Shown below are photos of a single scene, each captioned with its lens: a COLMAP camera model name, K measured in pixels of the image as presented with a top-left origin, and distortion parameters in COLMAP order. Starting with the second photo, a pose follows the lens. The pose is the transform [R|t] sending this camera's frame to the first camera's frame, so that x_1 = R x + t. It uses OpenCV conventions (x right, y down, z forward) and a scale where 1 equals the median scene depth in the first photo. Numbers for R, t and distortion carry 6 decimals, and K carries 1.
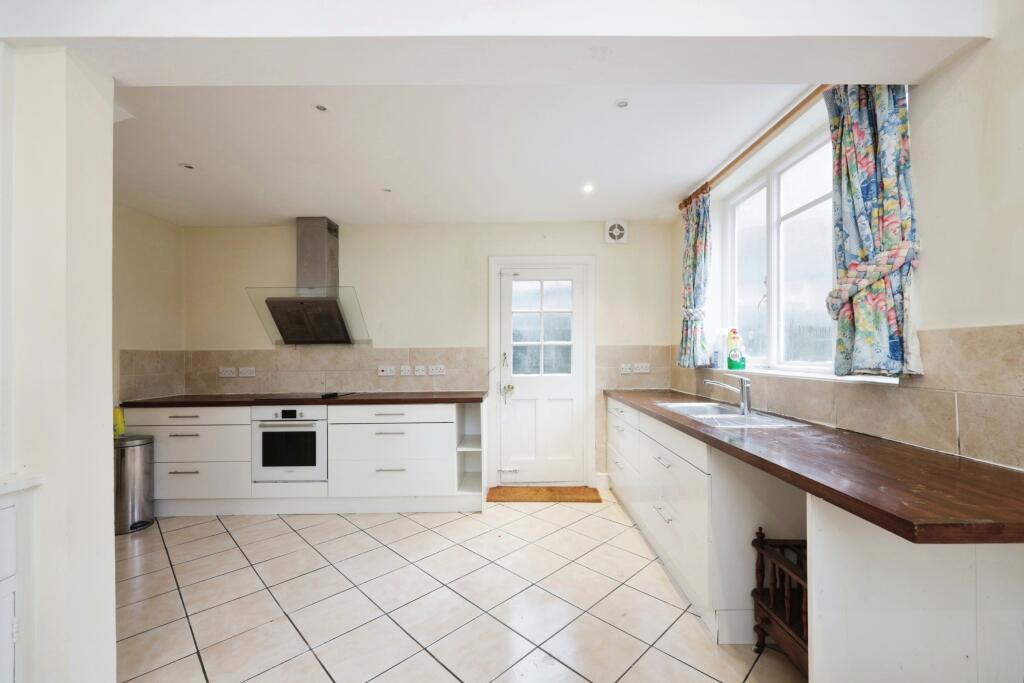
lens RADIAL K [[416.2, 0, 511.1], [0, 416.2, 366.0], [0, 0, 1]] dist [-0.000372, -0.000025]
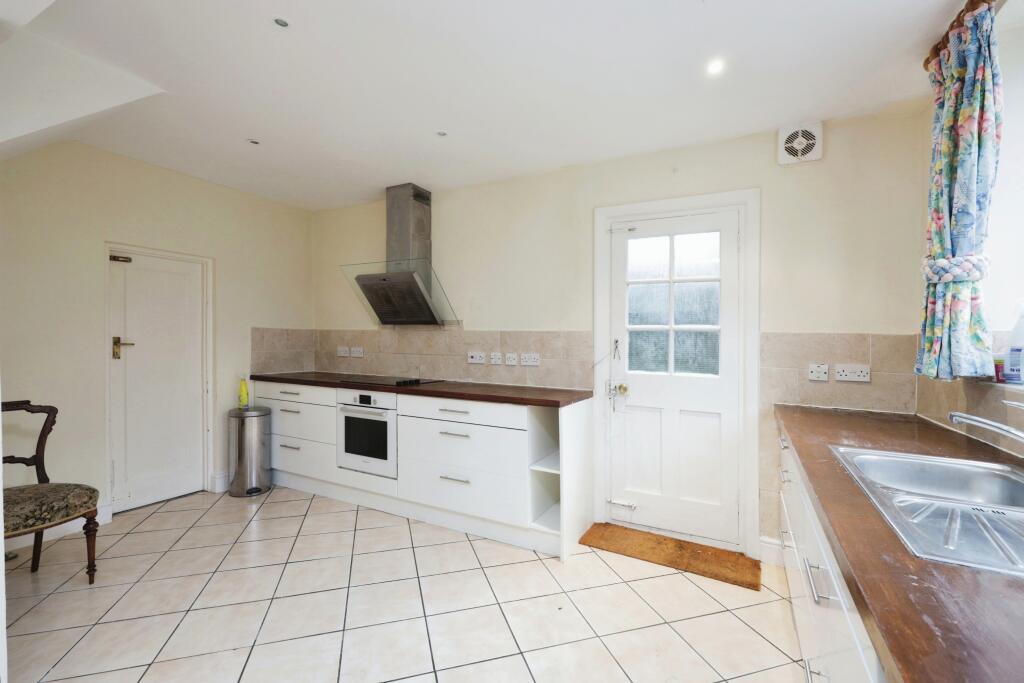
lens RADIAL K [[437.4, 0, 512.0], [0, 437.4, 341.5], [0, 0, 1]] dist [0.000878, -0.000163]
pose [[0.889690, 0.028864, -0.455652, 0.179462], [-0.041143, 0.999008, -0.017050, -0.009282], [0.454707, 0.033916, 0.889995, 0.259357]]
